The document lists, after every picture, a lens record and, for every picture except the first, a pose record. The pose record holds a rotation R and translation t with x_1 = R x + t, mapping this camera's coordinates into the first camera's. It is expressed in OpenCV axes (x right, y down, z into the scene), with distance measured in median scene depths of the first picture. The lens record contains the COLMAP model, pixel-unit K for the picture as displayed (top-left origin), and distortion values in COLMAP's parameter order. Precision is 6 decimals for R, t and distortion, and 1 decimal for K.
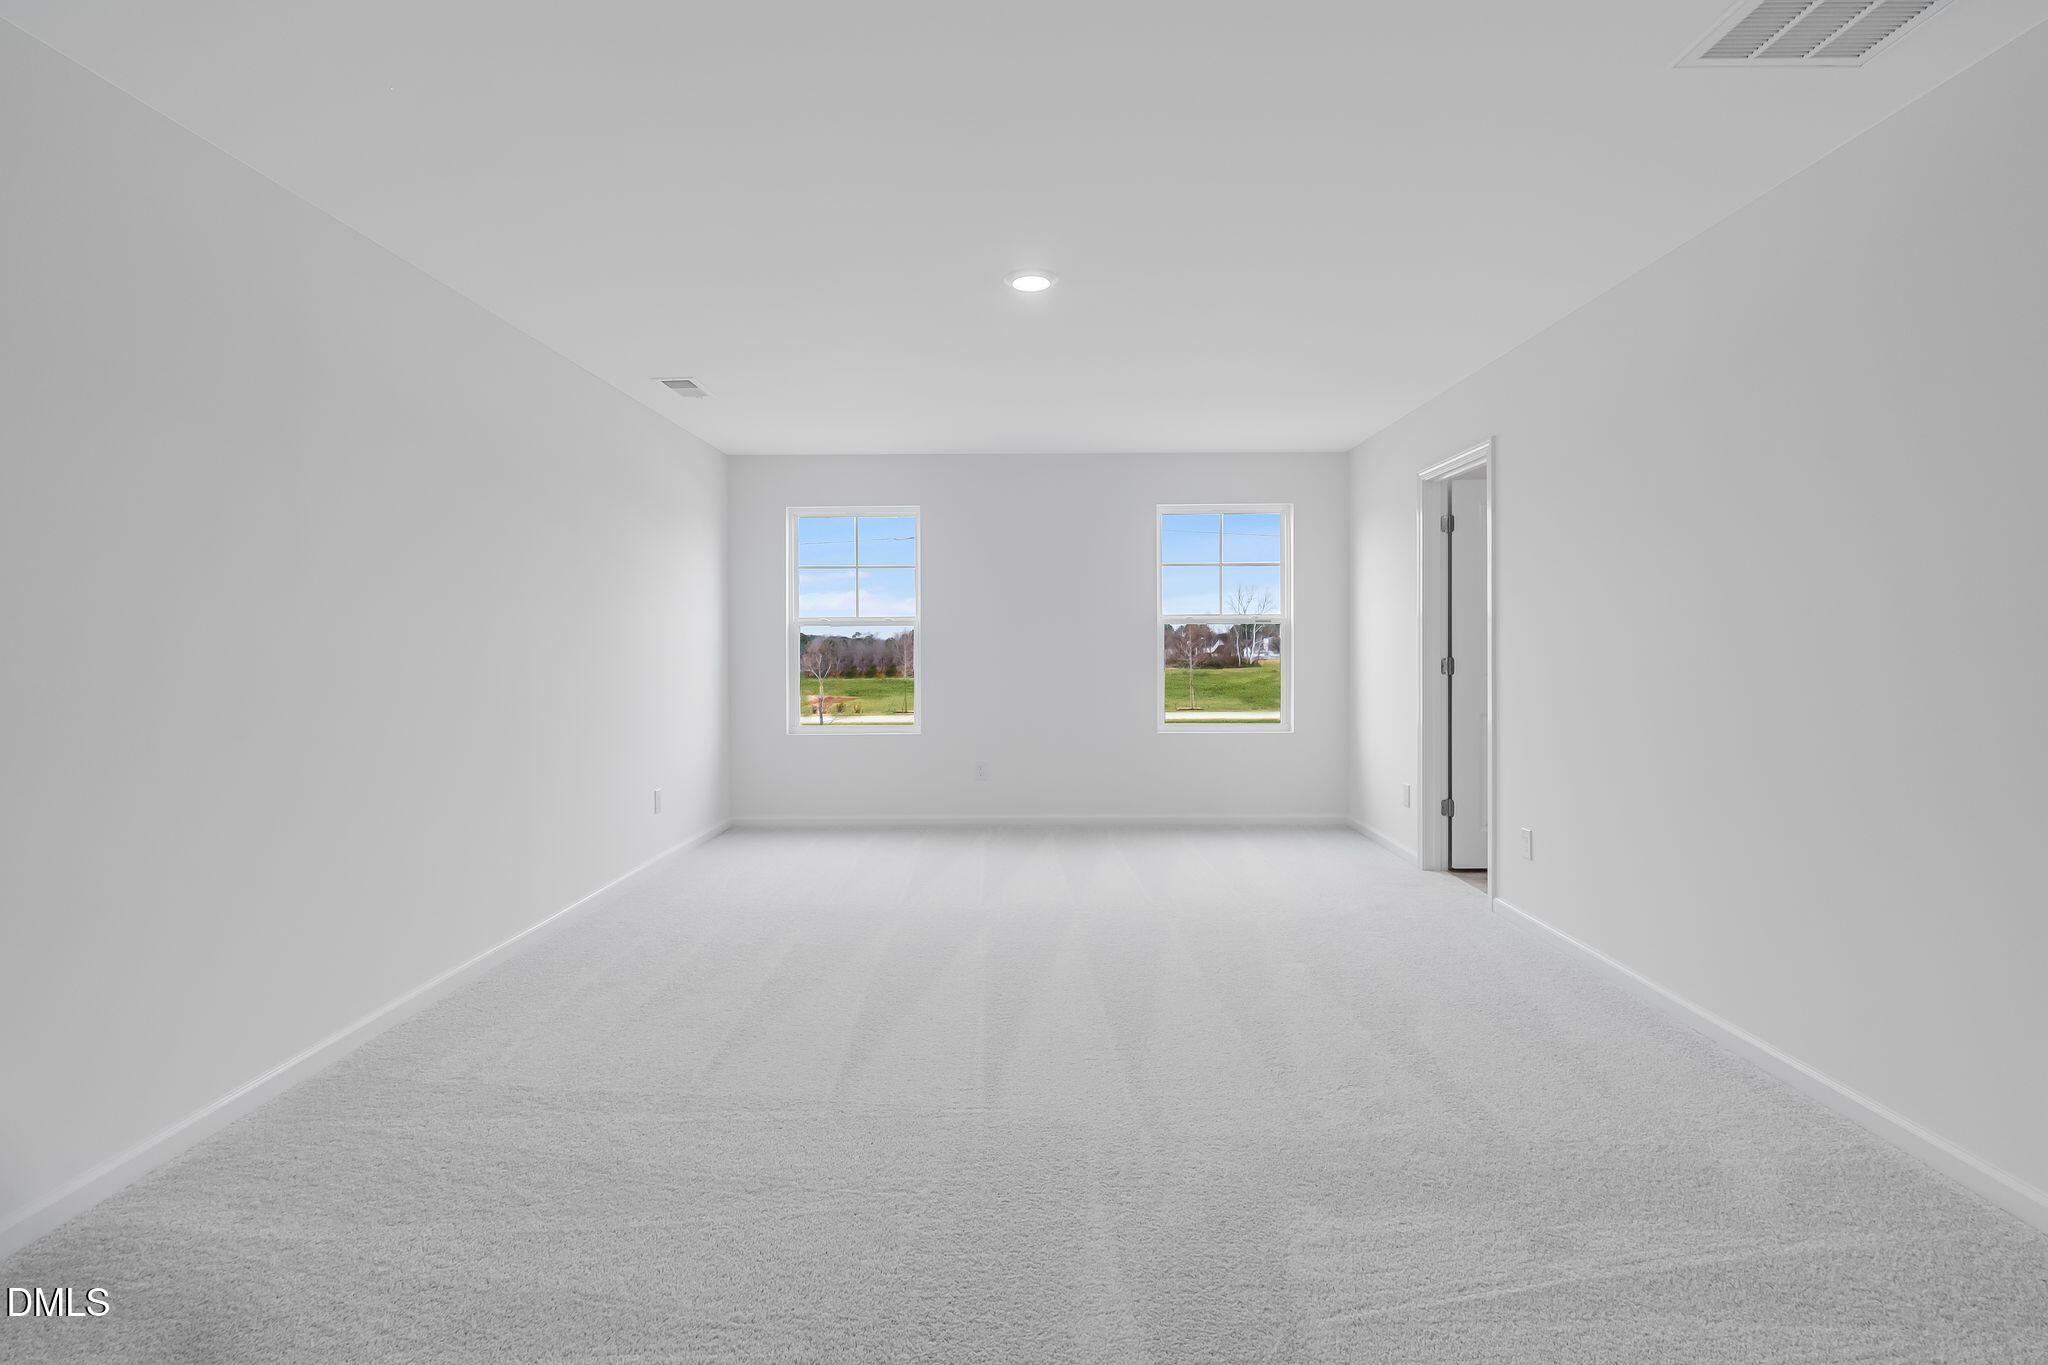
lens RADIAL K [[945.2, 0, 1024.4], [0, 945.2, 667.6], [0, 0, 1]] dist [0.000372, 0.000283]
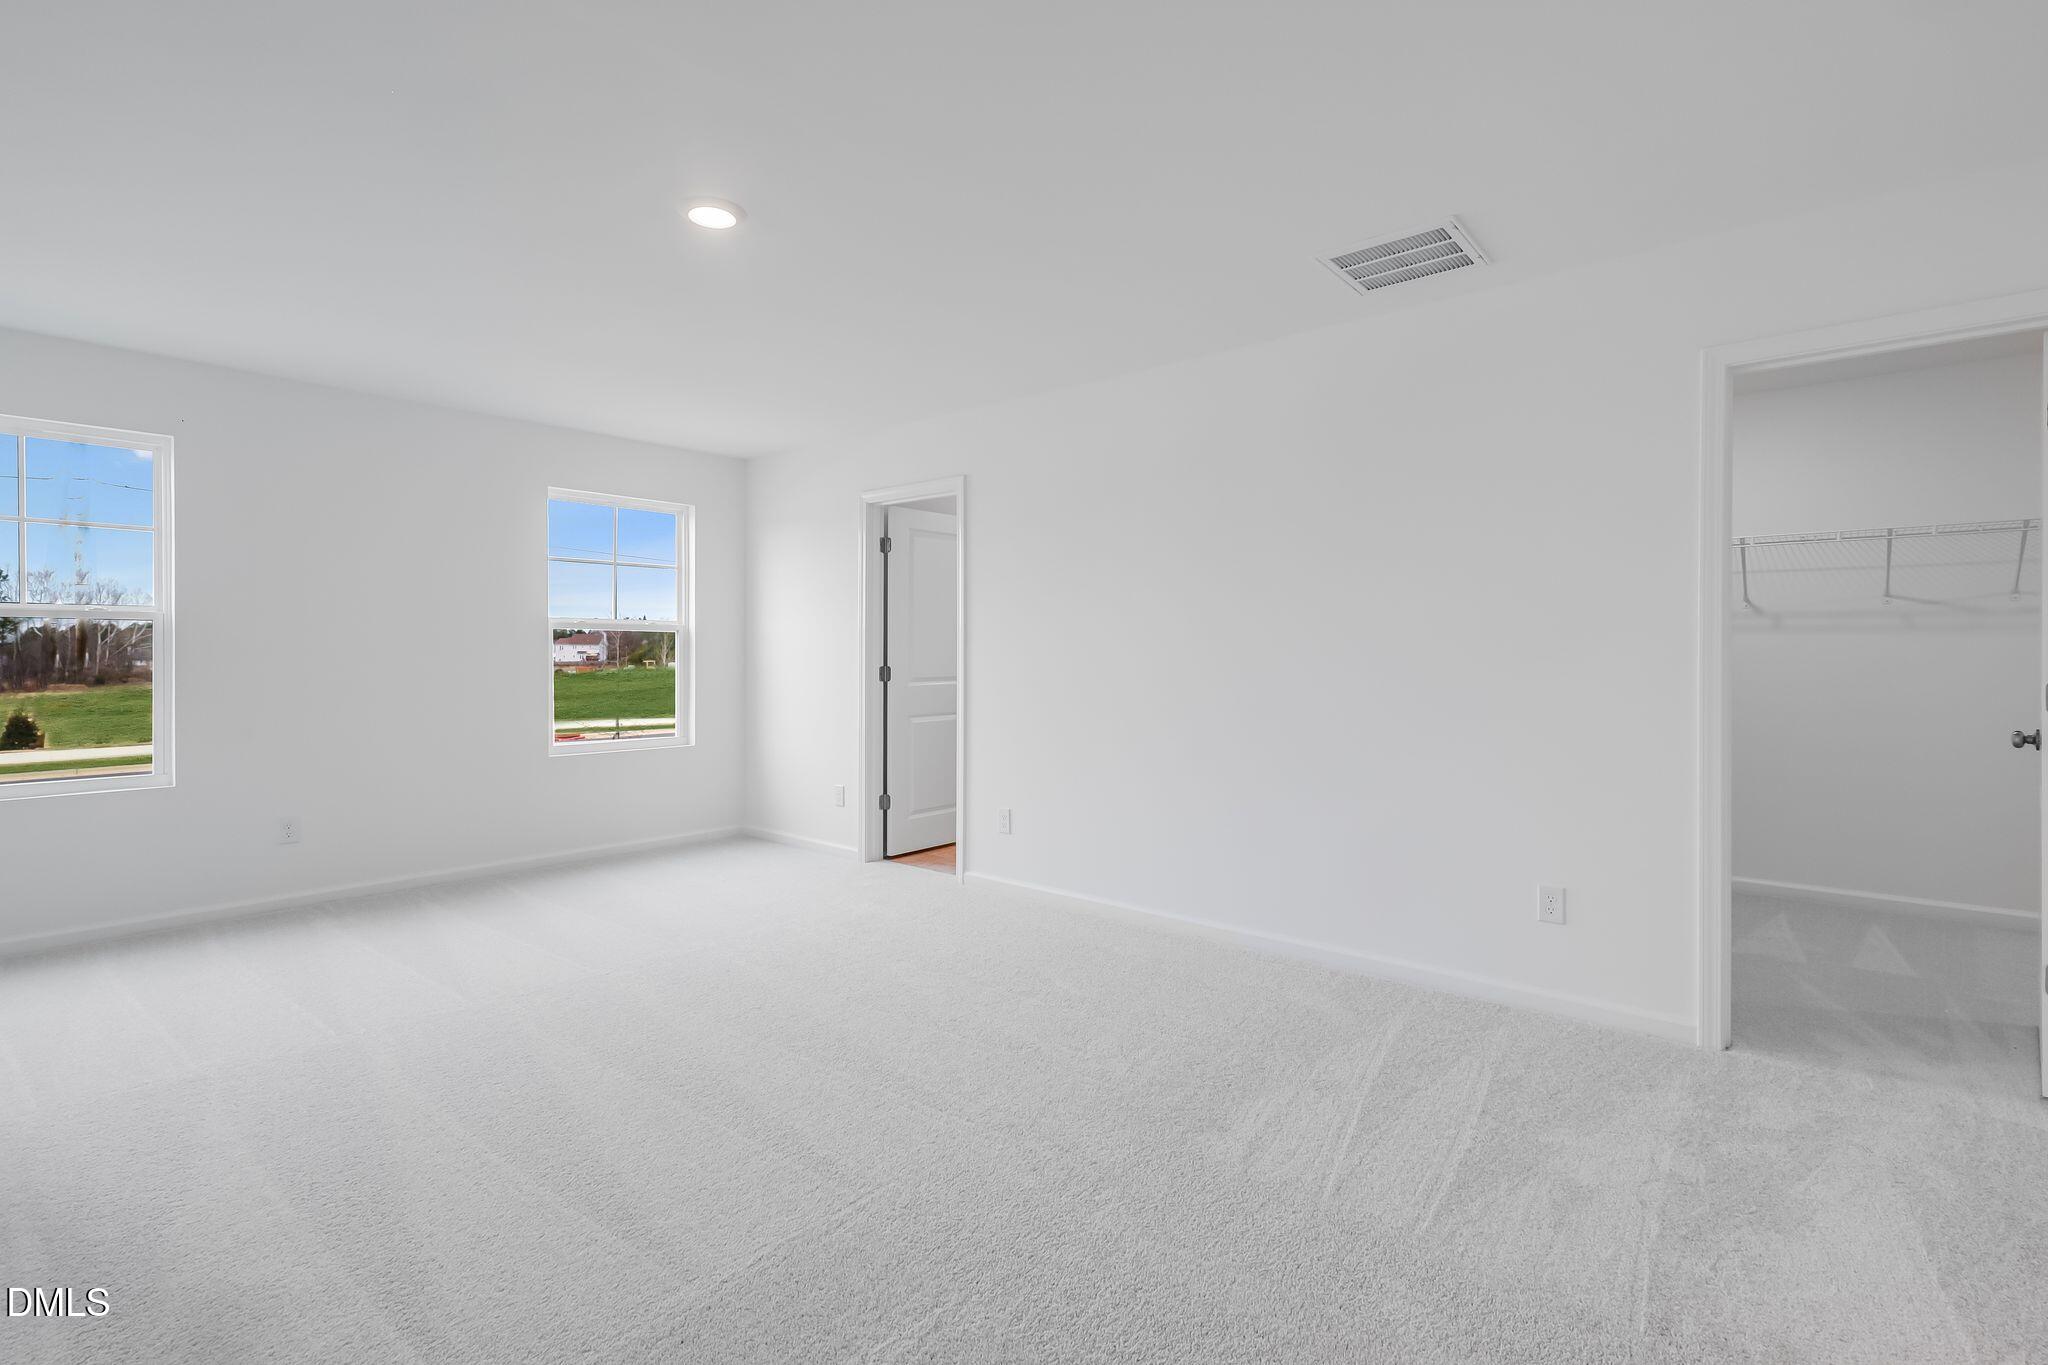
lens RADIAL K [[961.2, 0, 1017.9], [0, 961.2, 651.0], [0, 0, 1]] dist [0.001284, 0.000192]
pose [[0.640963, 0.004497, 0.767559, -0.311374], [0.012390, 0.999792, -0.016204, -0.007150], [-0.767472, 0.019896, 0.640773, 0.158803]]
